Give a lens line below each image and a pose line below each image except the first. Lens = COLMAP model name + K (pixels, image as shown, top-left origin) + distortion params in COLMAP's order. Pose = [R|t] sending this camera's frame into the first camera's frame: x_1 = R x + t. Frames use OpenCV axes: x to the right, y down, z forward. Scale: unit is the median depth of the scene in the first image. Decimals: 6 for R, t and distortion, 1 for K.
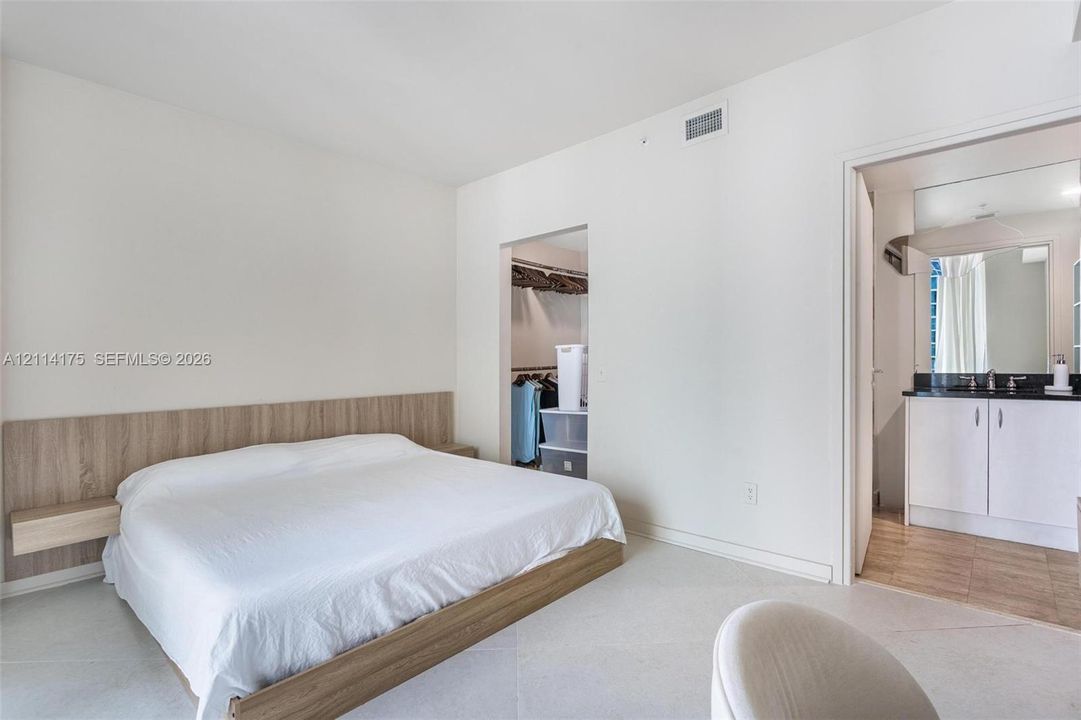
lens RADIAL K [[522.7, 0, 540.4], [0, 522.7, 361.8], [0, 0, 1]] dist [0.005533, -0.000572]
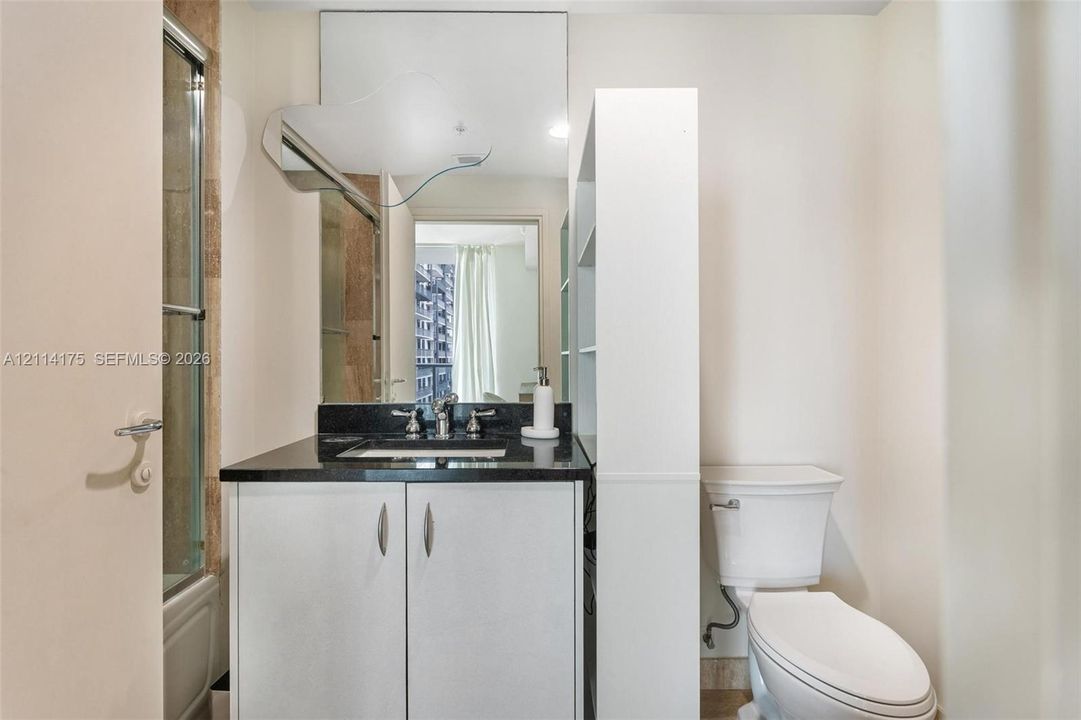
lens RADIAL K [[498.3, 0, 534.7], [0, 498.3, 360.5], [0, 0, 1]] dist [0.000493, 0.000248]
pose [[0.735720, 0.013856, 0.677145, 0.627949], [-0.004849, 0.999873, -0.015191, -0.012499], [-0.677269, 0.007893, 0.735693, 0.620715]]
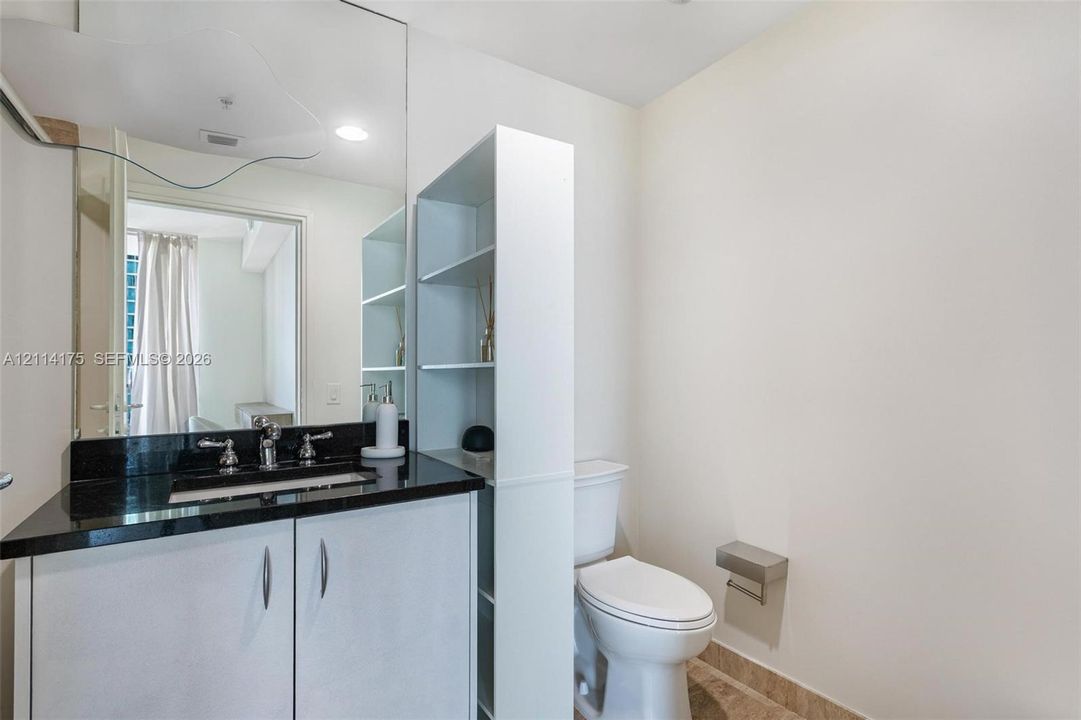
lens RADIAL K [[512.1, 0, 537.4], [0, 512.1, 364.9], [0, 0, 1]] dist [-0.002837, 0.000893]
pose [[0.251786, 0.032248, 0.967246, 0.534920], [0.014922, 0.999196, -0.037198, -0.011169], [-0.967668, 0.023800, 0.251102, 0.713529]]
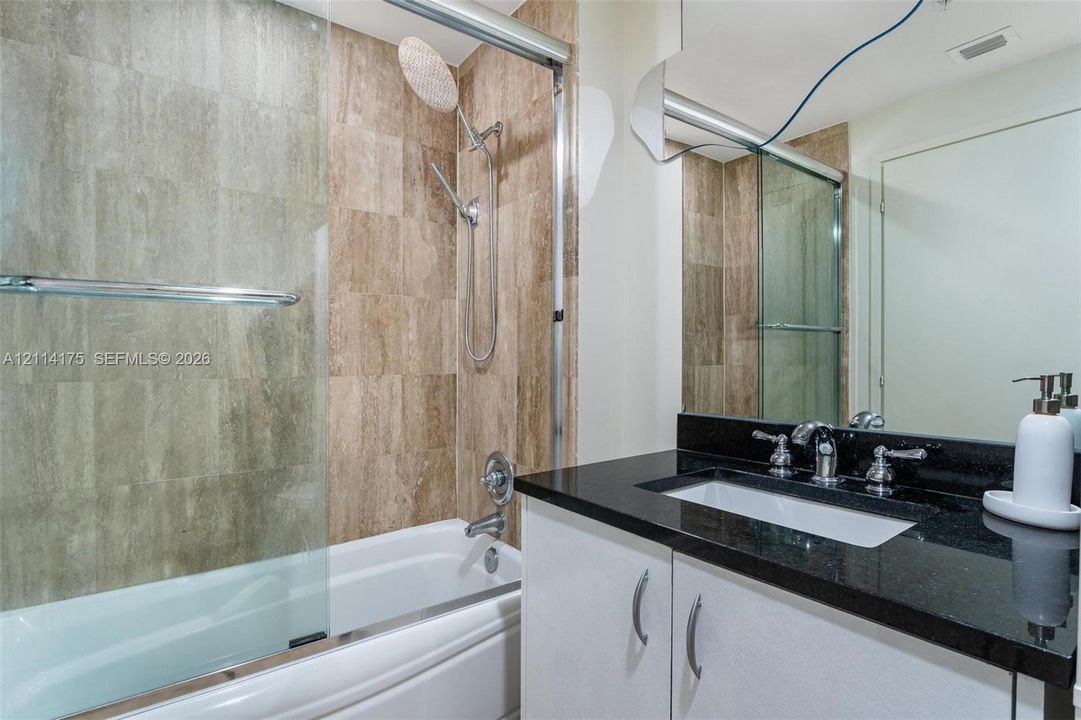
lens RADIAL K [[512.2, 0, 566.3], [0, 512.2, 357.7], [0, 0, 1]] dist [-0.001921, -0.000280]
pose [[0.988793, 0.013682, -0.148663, 0.776501], [-0.015487, 0.999820, -0.010991, -0.015630], [0.148486, 0.013170, 0.988827, 0.698252]]
